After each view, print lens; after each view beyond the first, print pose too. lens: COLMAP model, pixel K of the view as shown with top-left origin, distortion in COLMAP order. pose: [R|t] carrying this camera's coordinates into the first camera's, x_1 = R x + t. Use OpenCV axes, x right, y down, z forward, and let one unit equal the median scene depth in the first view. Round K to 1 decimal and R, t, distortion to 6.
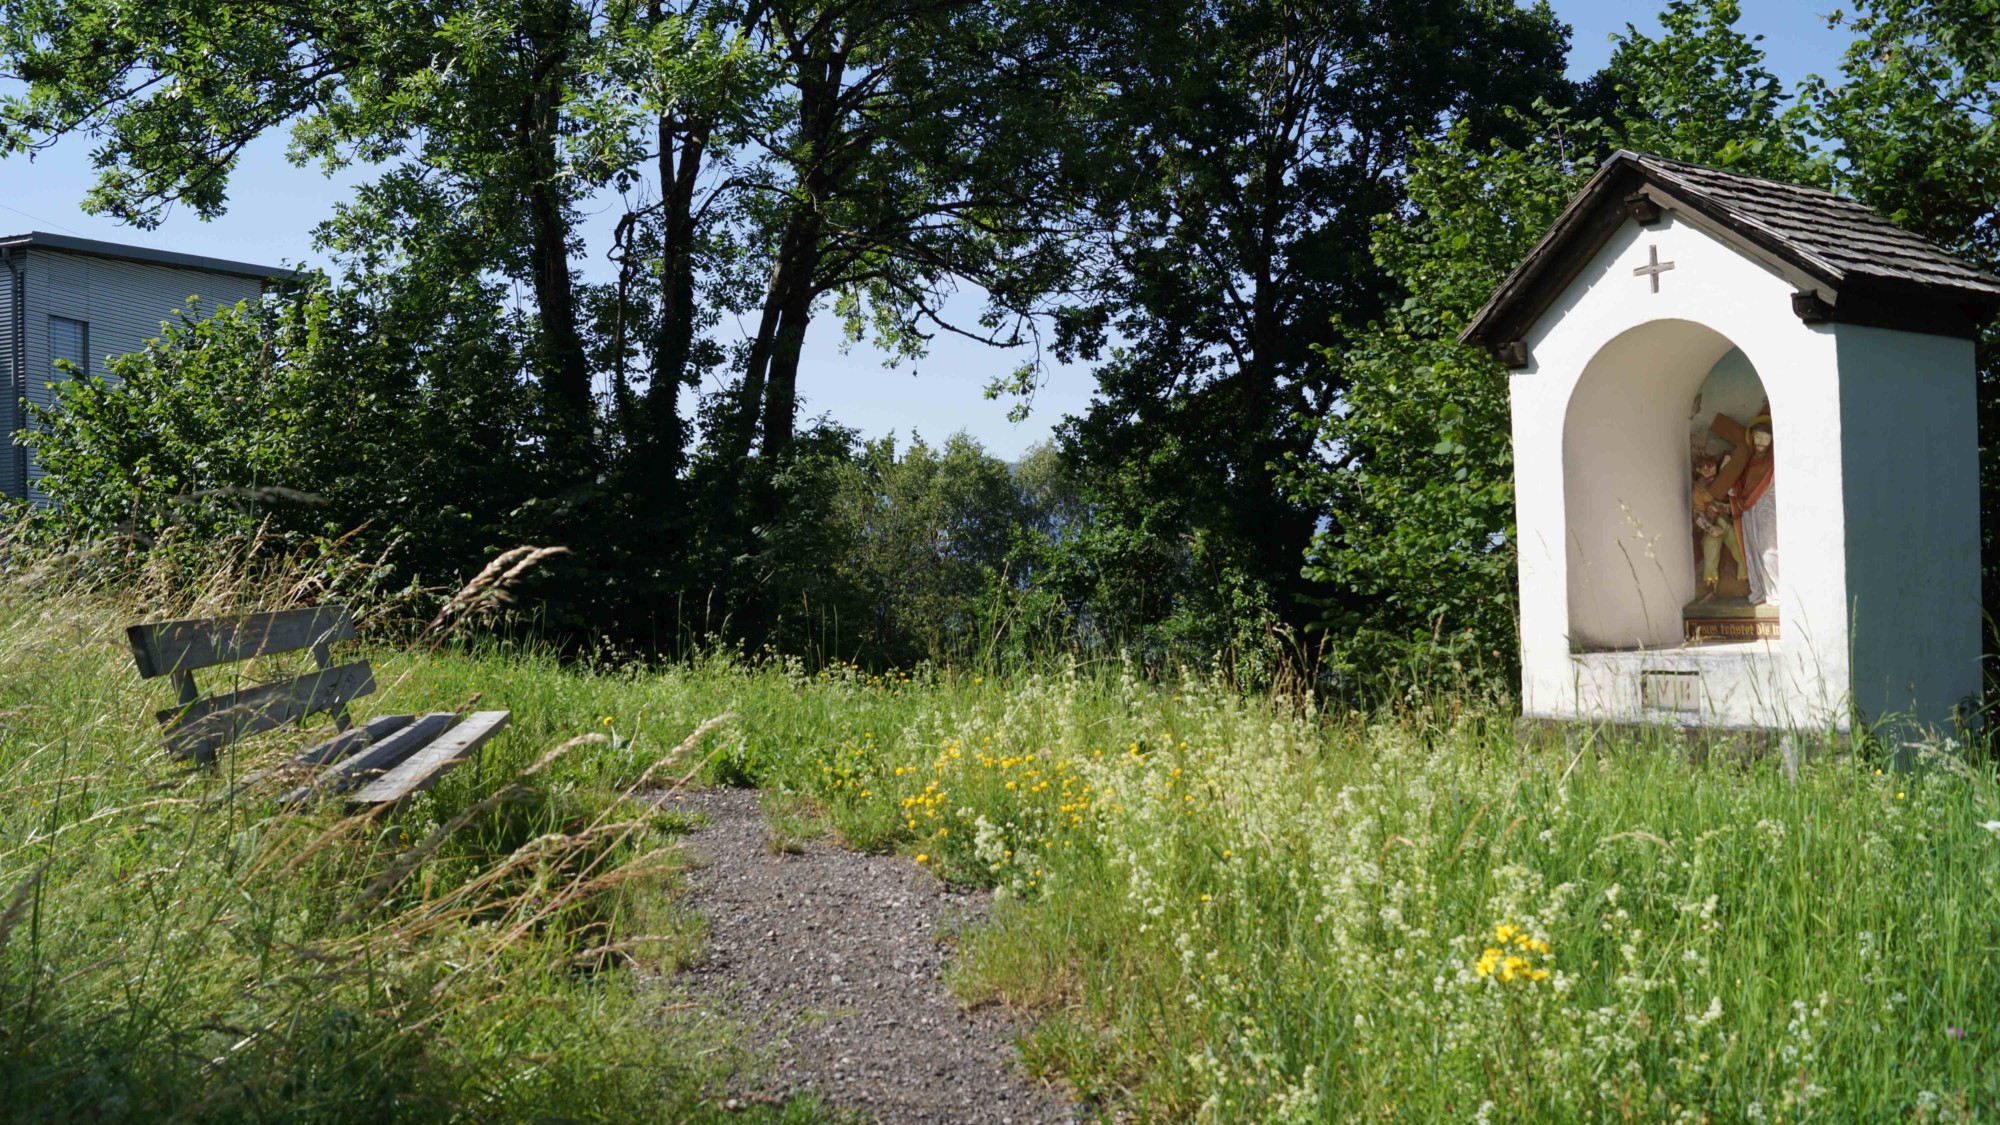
lens RADIAL K [[1578.5, 0, 1000.0], [0, 1578.5, 562.5], [0, 0, 1]] dist [-0.079338, -0.003593]
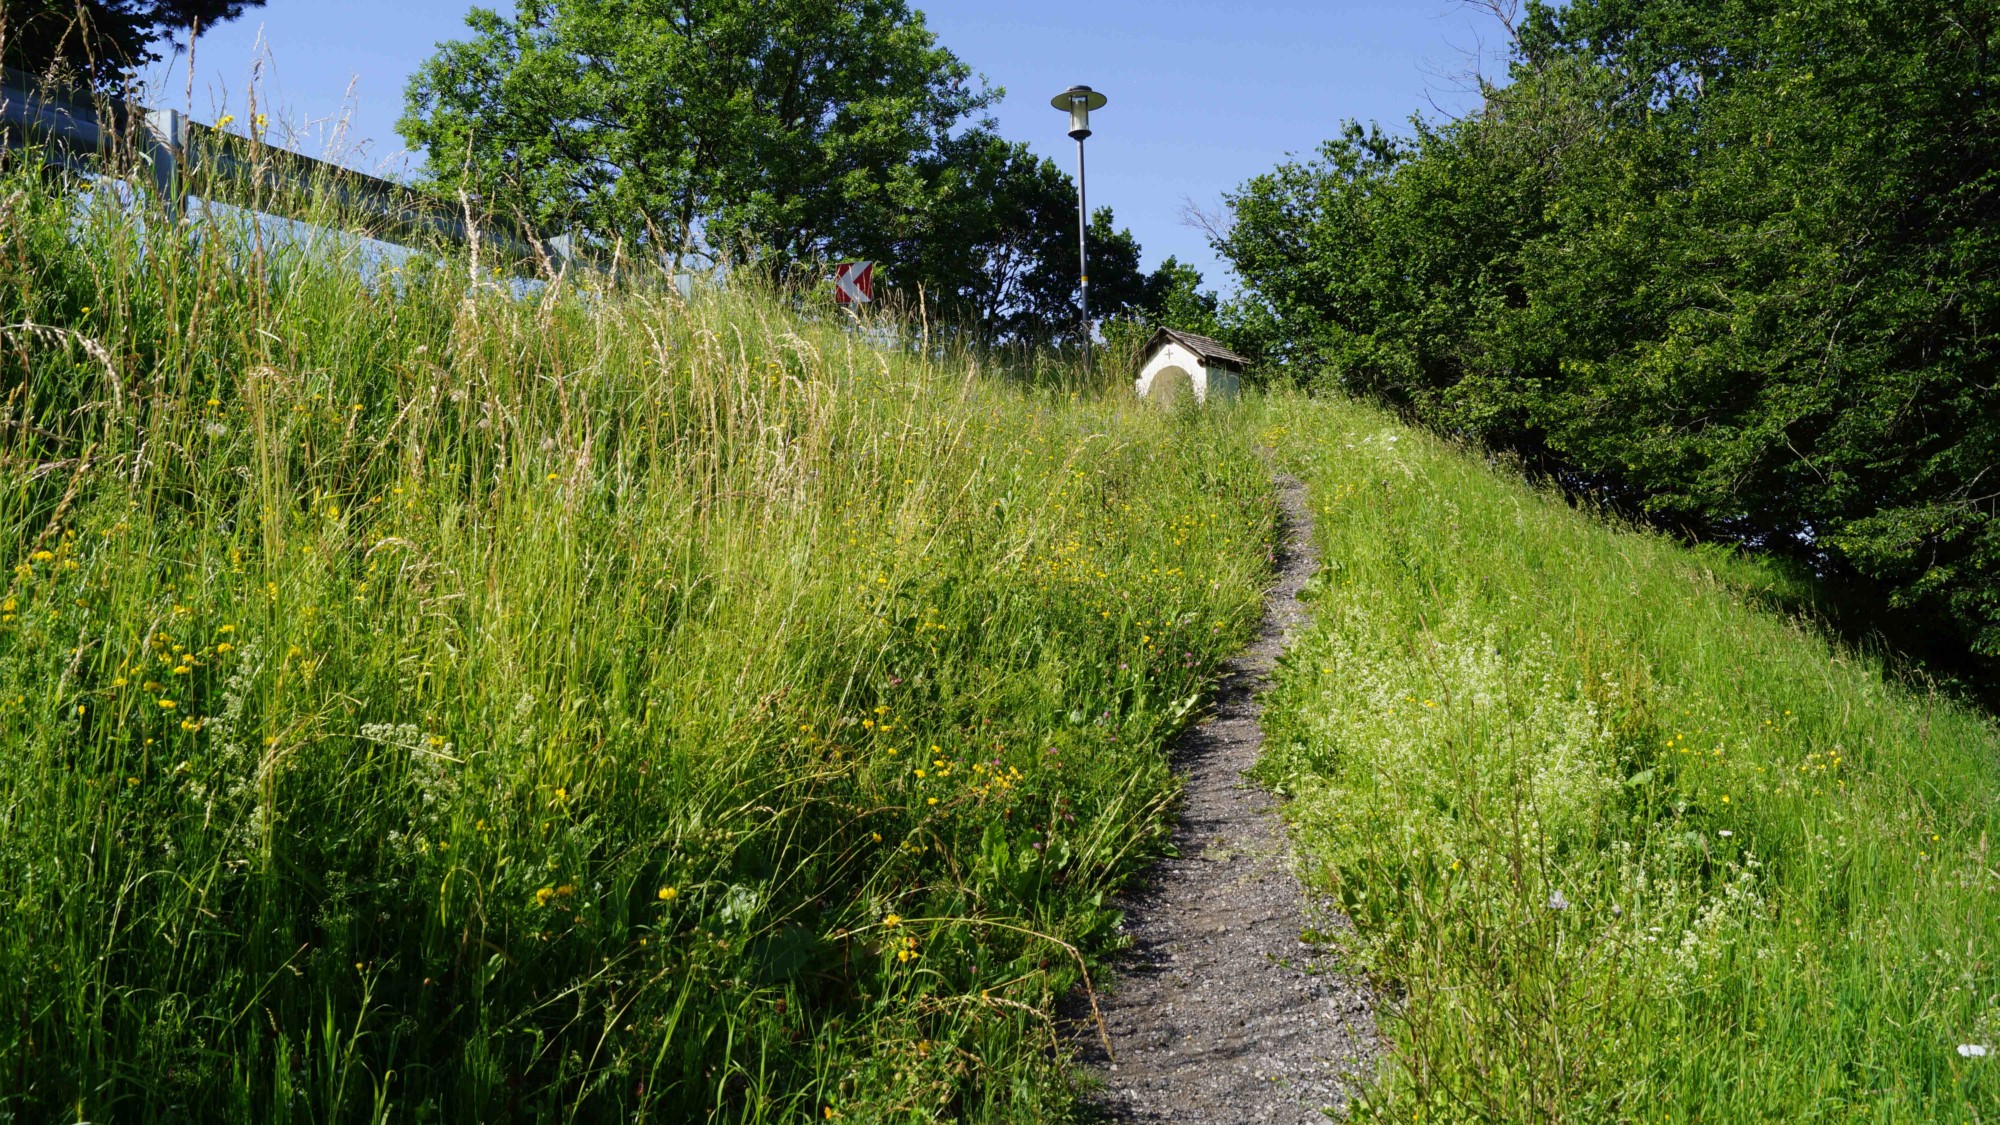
lens RADIAL K [[1578.5, 0, 1000.0], [0, 1578.5, 562.5], [0, 0, 1]] dist [-0.079338, -0.003593]
pose [[0.963937, 0.014058, 0.265761, -1.171466], [0.005508, 0.997336, -0.072735, 0.695237], [-0.266075, 0.071575, 0.961291, -3.002117]]
